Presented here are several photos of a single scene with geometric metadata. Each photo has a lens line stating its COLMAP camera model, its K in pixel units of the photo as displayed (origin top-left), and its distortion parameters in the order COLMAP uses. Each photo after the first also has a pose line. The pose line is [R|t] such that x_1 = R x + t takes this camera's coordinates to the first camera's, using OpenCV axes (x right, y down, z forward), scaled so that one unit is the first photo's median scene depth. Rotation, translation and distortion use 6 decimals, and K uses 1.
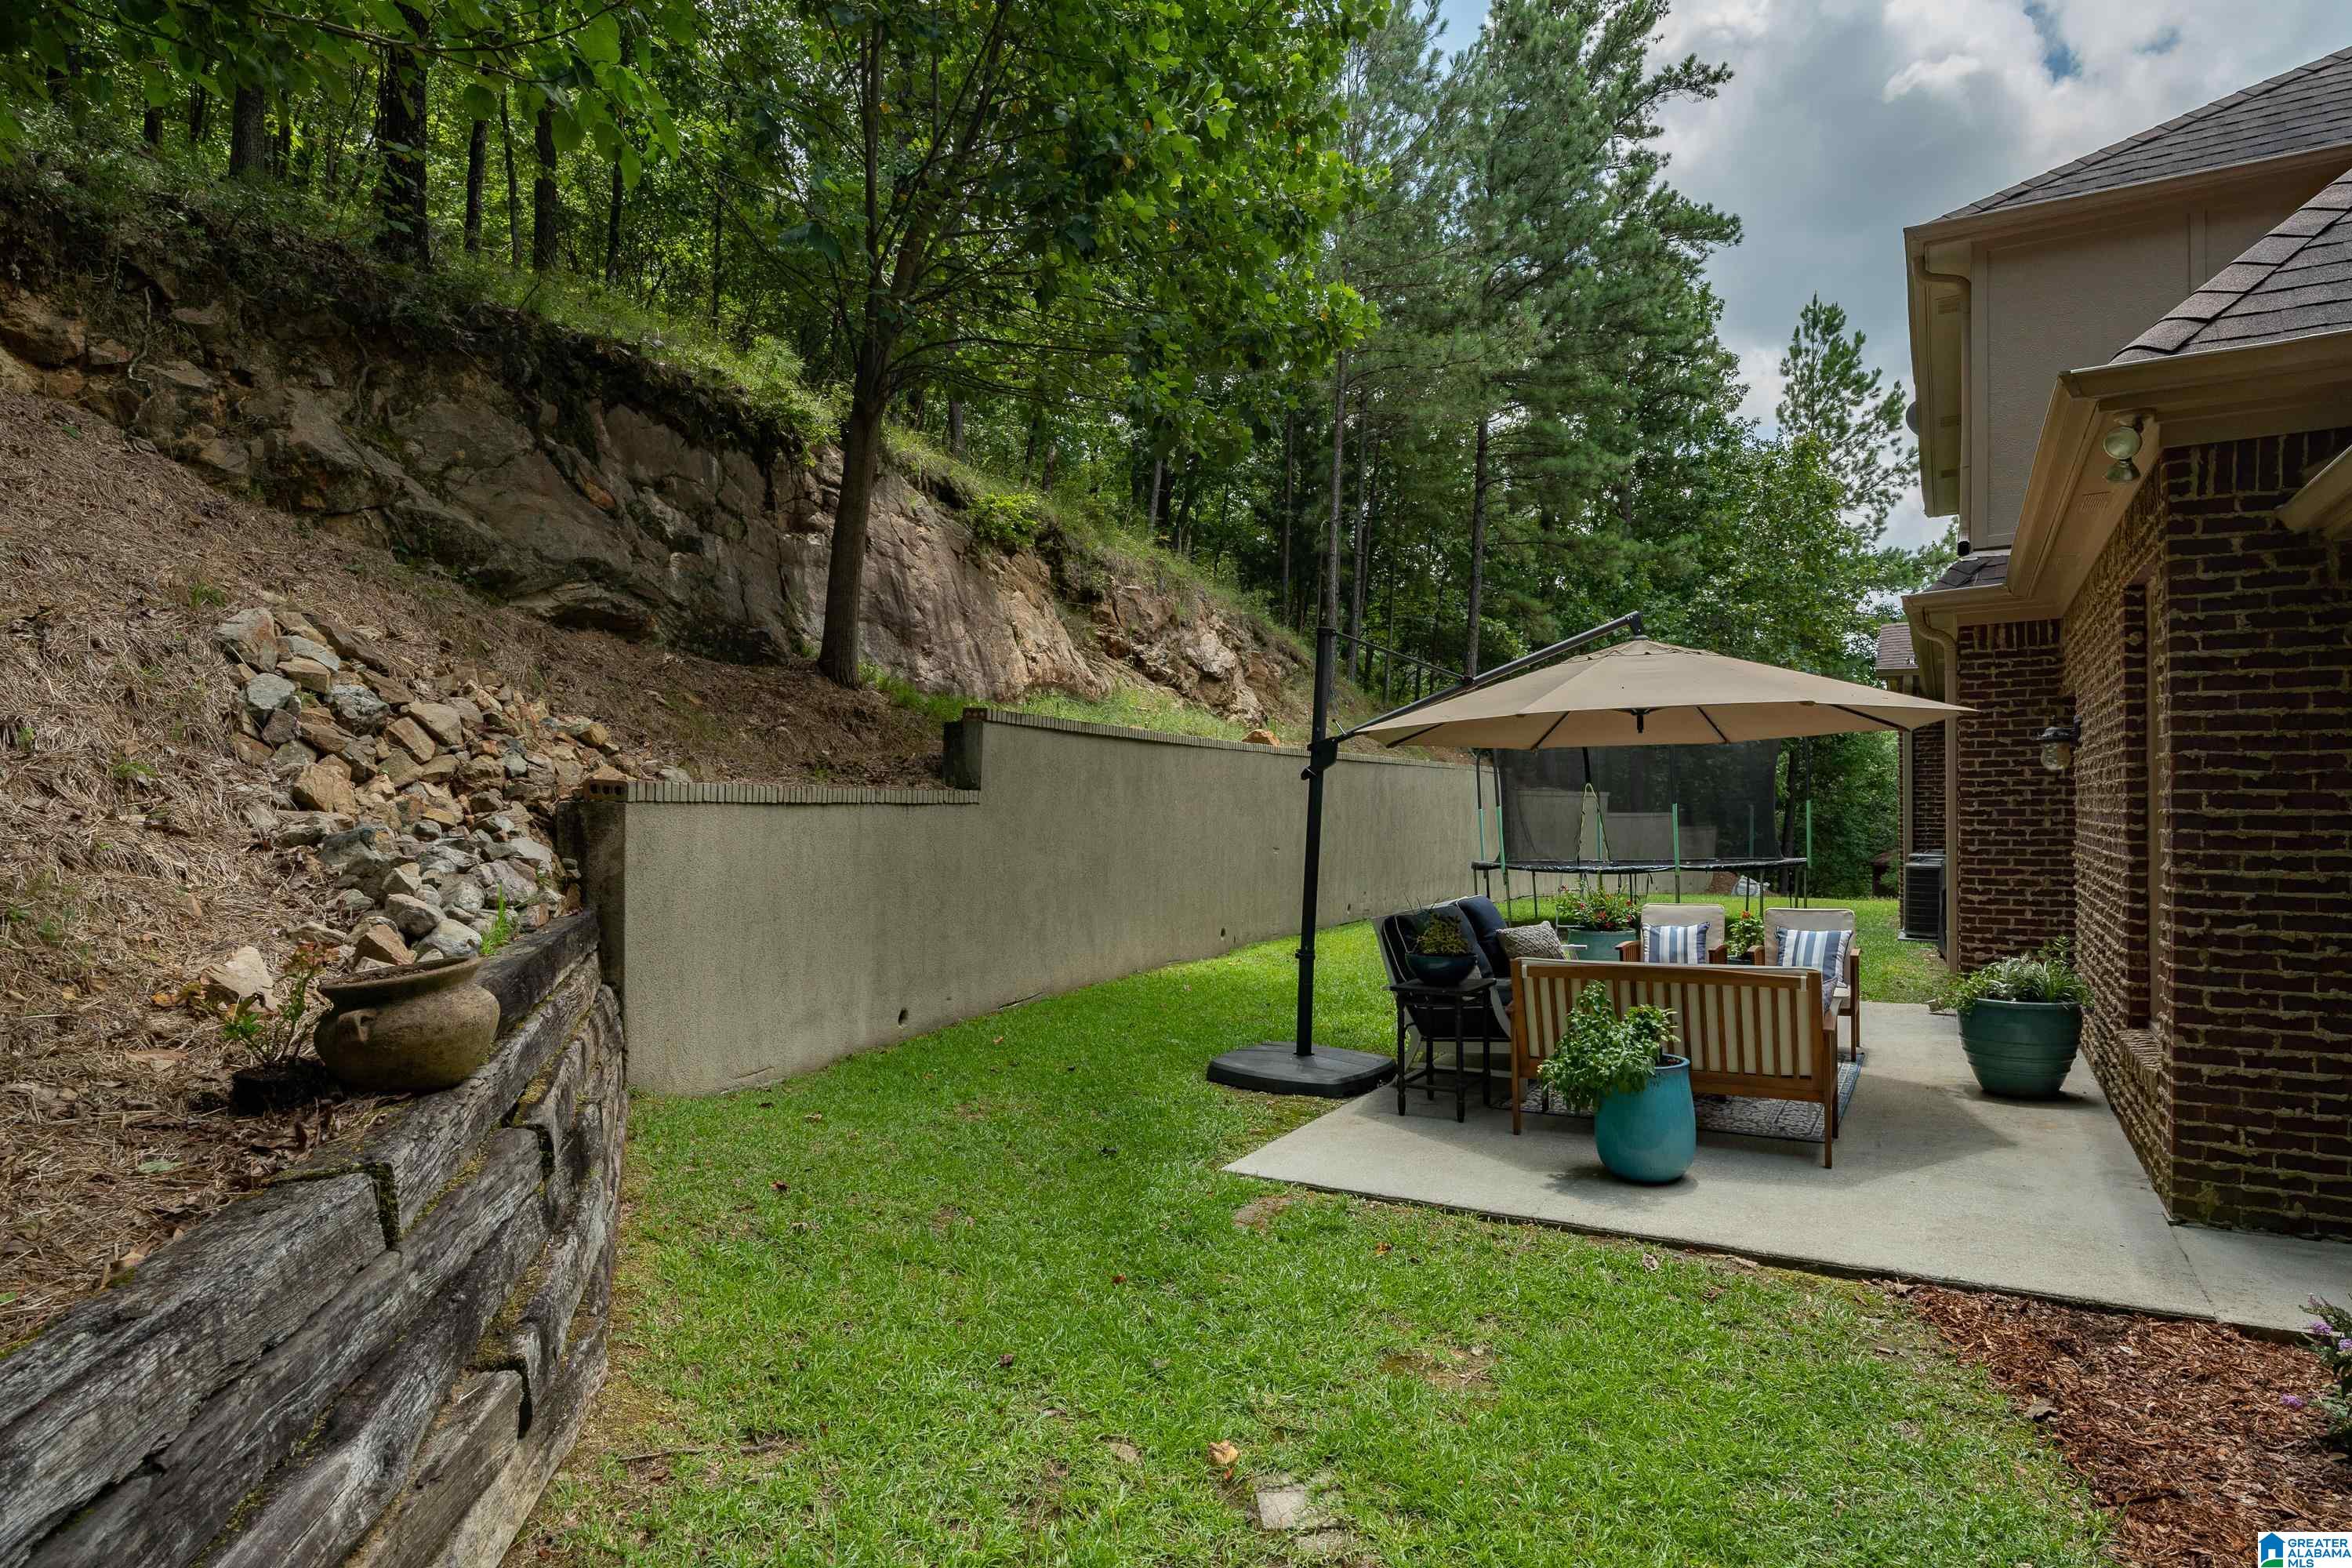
lens RADIAL K [[1302.7, 0, 1179.2], [0, 1302.7, 793.6], [0, 0, 1]] dist [0.000579, 0.000124]
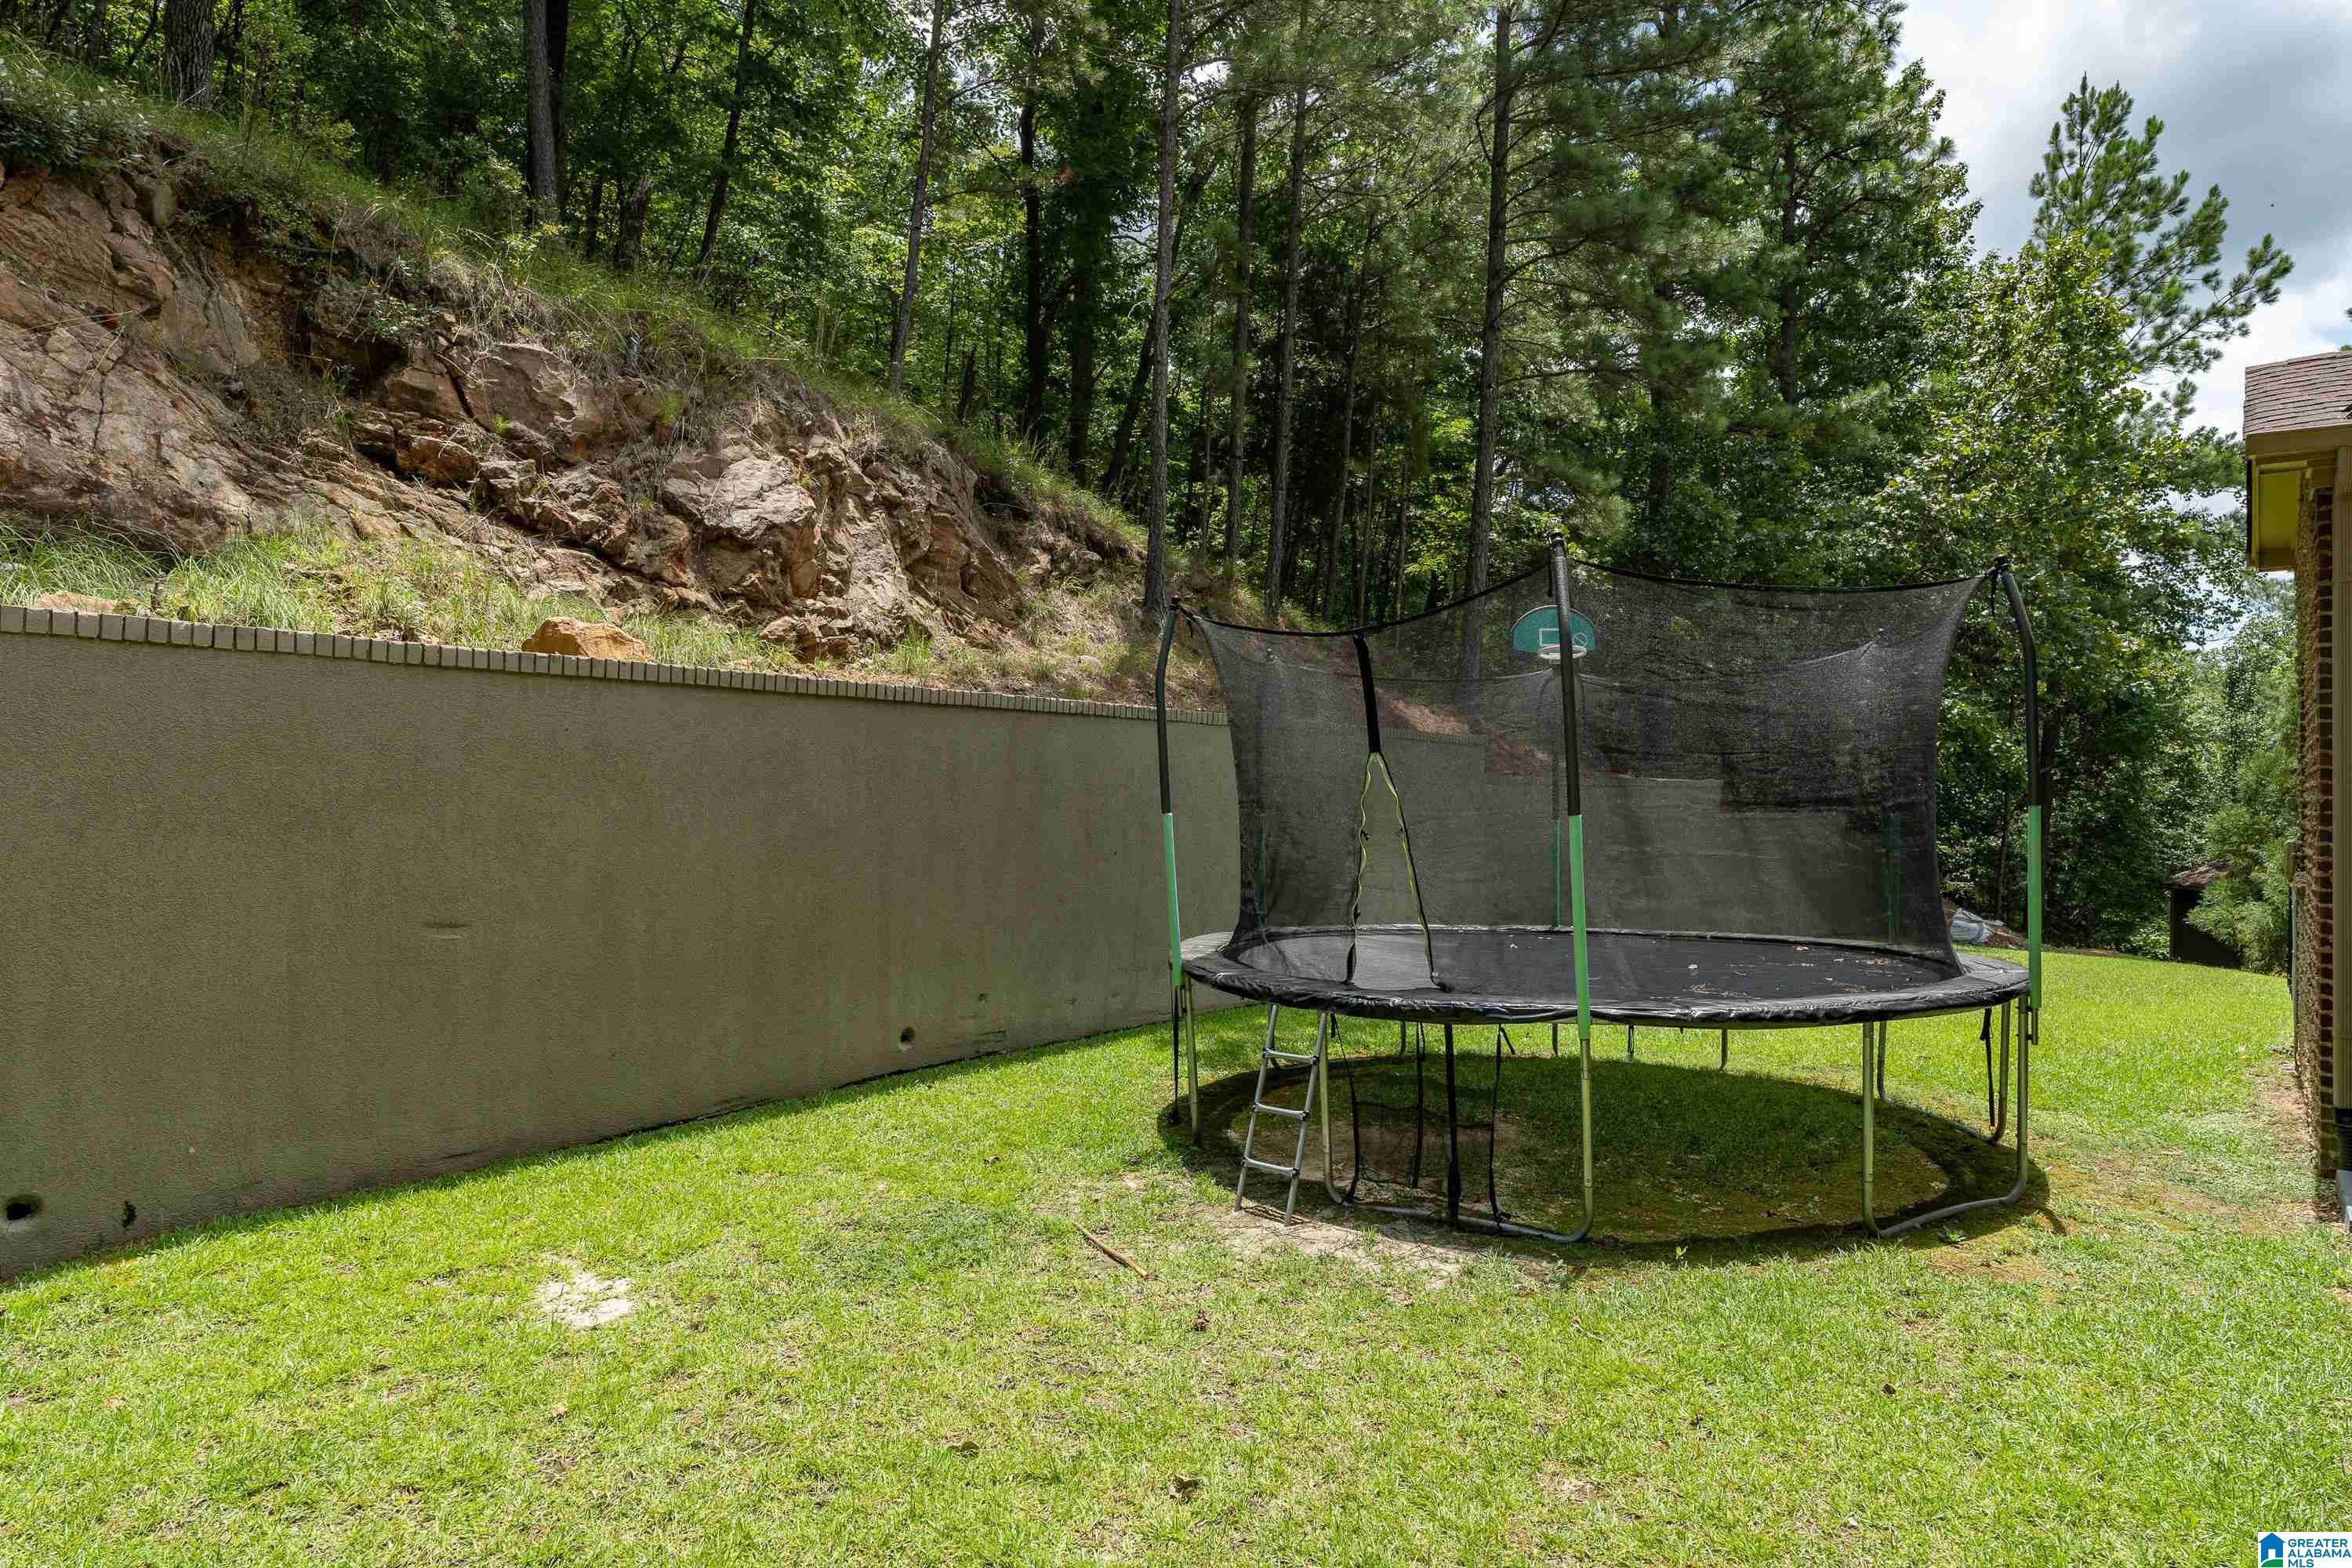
lens RADIAL K [[1316.3, 0, 1172.1], [0, 1316.3, 780.9], [0, 0, 1]] dist [-0.000770, -0.000216]
pose [[0.988298, 0.004512, -0.152469, 0.115409], [-0.004648, 0.999989, -0.000537, 0.000442], [0.152465, 0.001239, 0.988308, 0.231904]]
